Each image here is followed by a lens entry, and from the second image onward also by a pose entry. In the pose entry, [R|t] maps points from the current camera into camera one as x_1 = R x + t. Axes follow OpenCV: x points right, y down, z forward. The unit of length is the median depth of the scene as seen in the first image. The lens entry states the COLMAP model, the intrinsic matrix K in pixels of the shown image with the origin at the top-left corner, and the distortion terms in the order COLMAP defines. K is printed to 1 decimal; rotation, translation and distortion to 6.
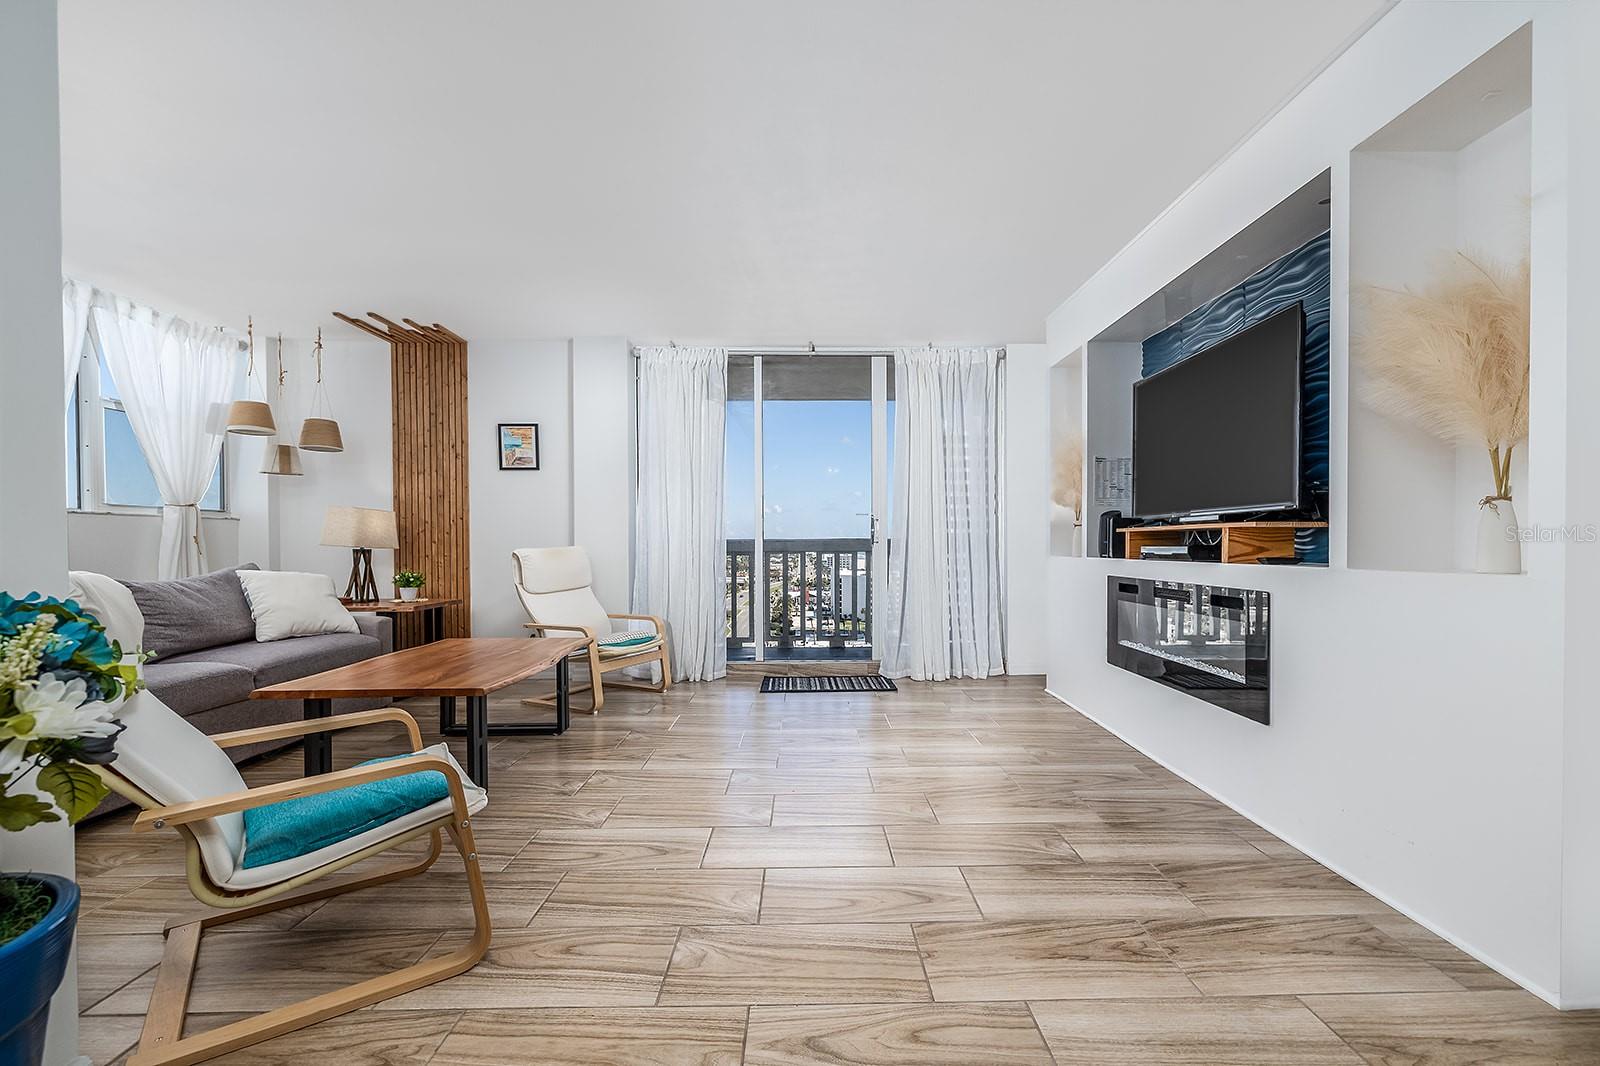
lens RADIAL K [[695.4, 0, 802.0], [0, 695.4, 550.3], [0, 0, 1]] dist [-0.000235, -0.000007]
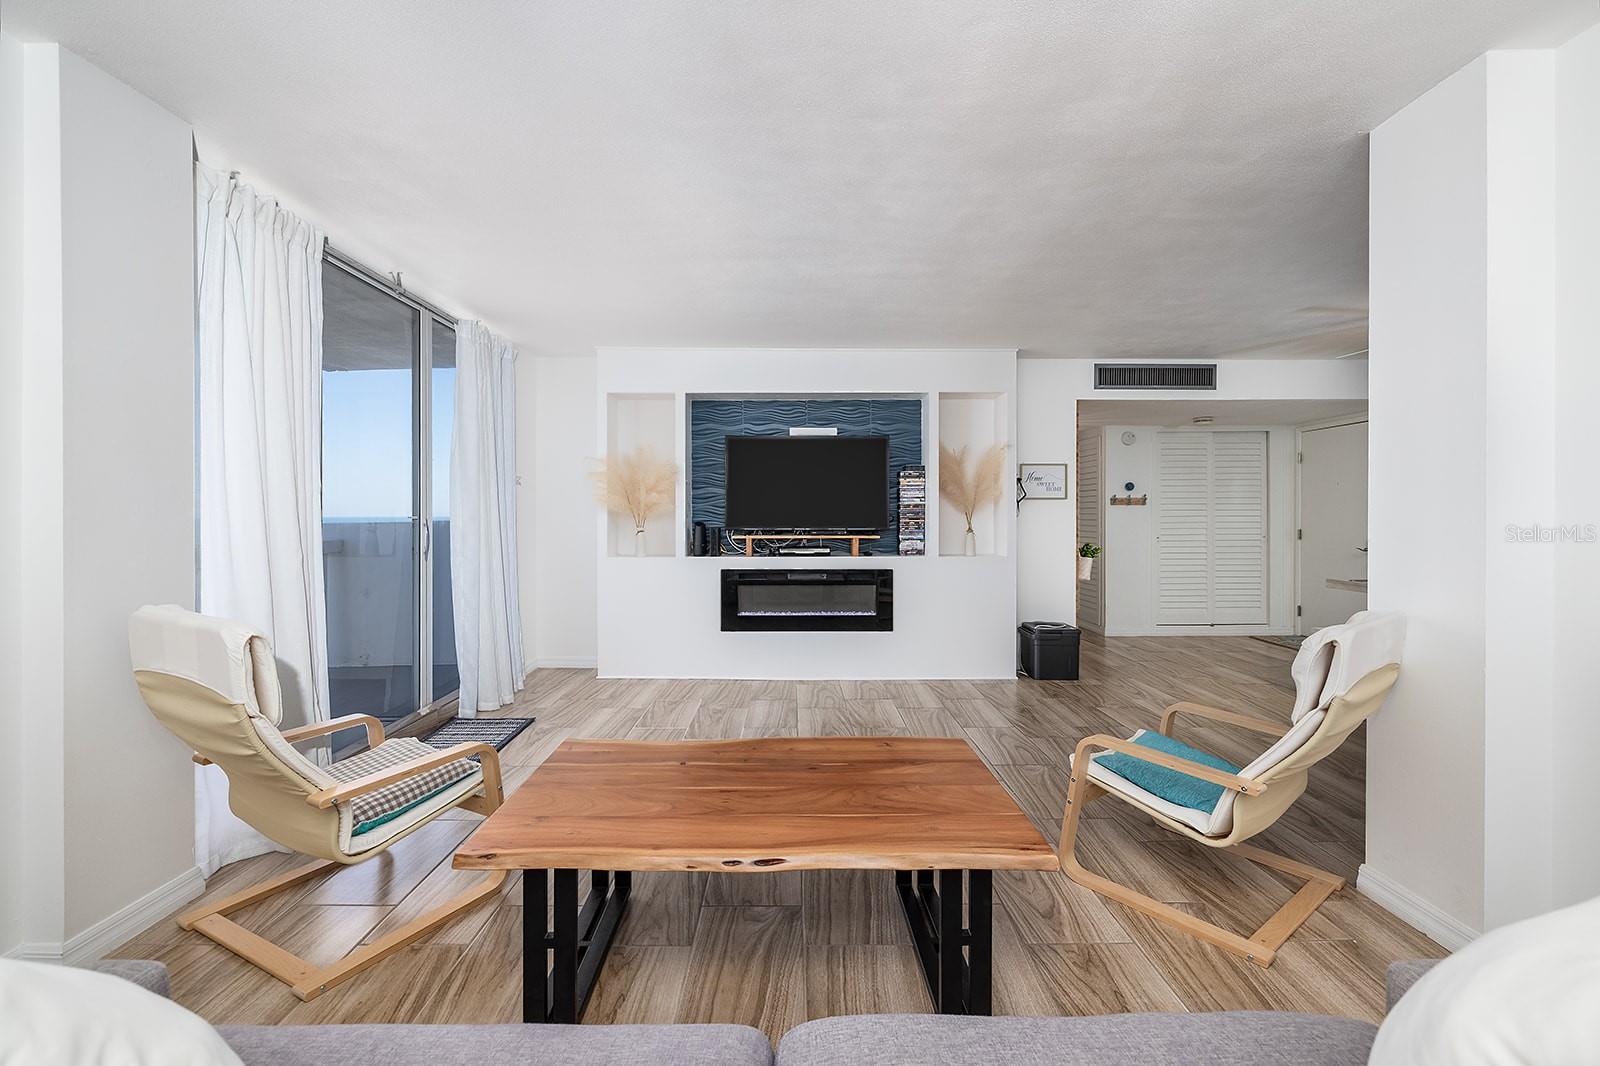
lens RADIAL K [[680.7, 0, 800.6], [0, 680.7, 515.1], [0, 0, 1]] dist [0.000129, 0.000043]
pose [[-0.003899, 0.002744, 0.999989, -0.684563], [0.007463, 0.999968, -0.002715, -0.049411], [-0.999965, 0.007452, -0.003919, 0.610415]]
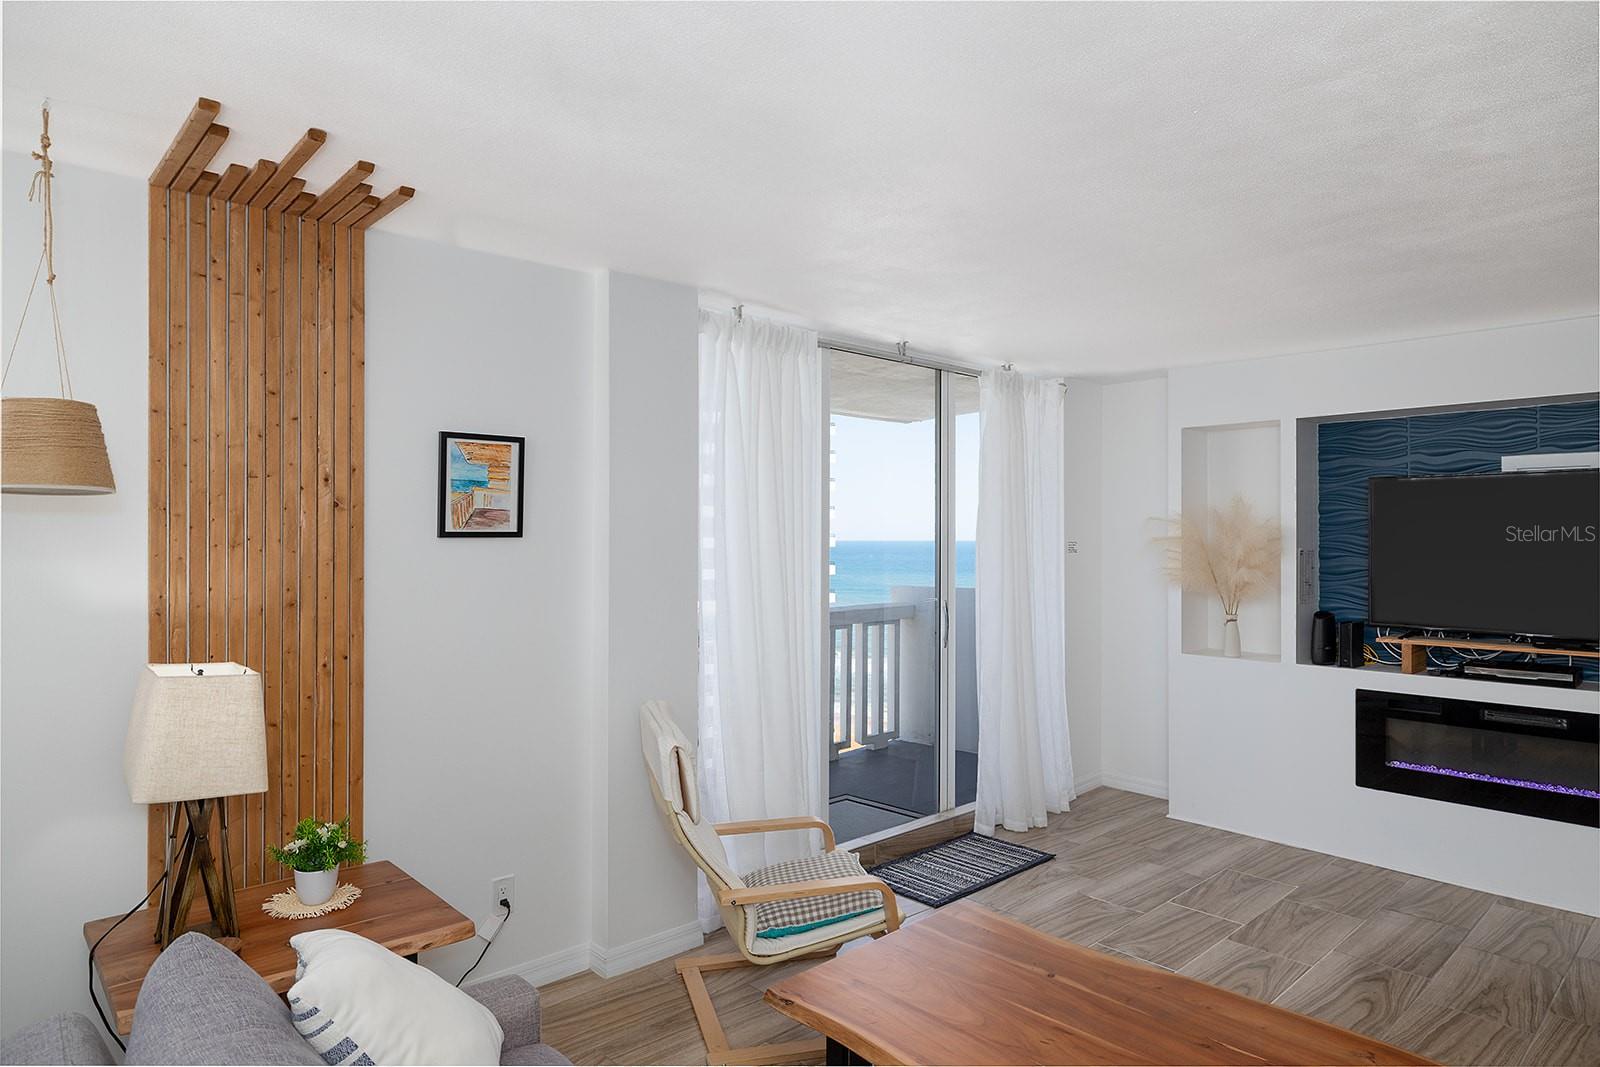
lens RADIAL K [[950.2, 0, 800.0], [0, 950.2, 533.5], [0, 0, 1]] dist [-0.000618, 0.001028]
pose [[0.740162, 0.004133, 0.672415, -0.669624], [0.002977, 0.999951, -0.009424, -0.112467], [-0.672422, 0.008977, 0.740114, 0.413574]]
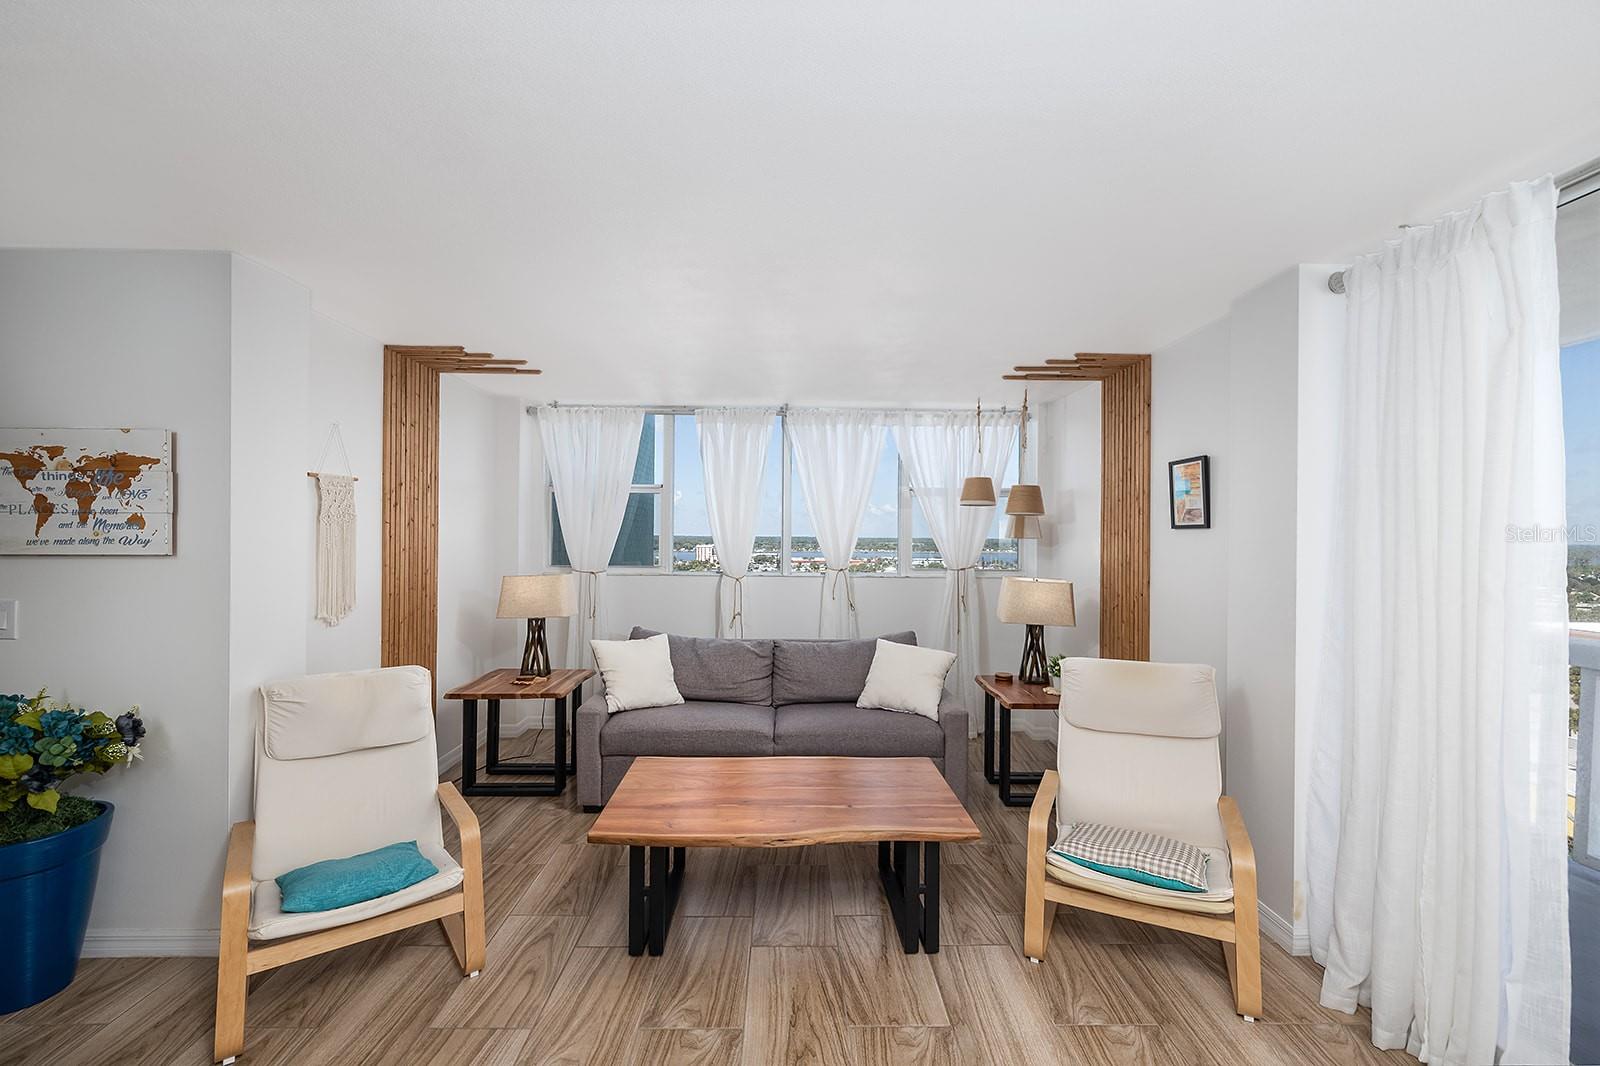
lens RADIAL K [[667.3, 0, 831.8], [0, 667.3, 536.5], [0, 0, 1]] dist [0.000316, 0.000005]
pose [[0.003402, 0.003099, -0.999989, 0.222951], [-0.013518, 0.999904, 0.003053, -0.106008], [0.999903, 0.013507, 0.003444, 0.664588]]
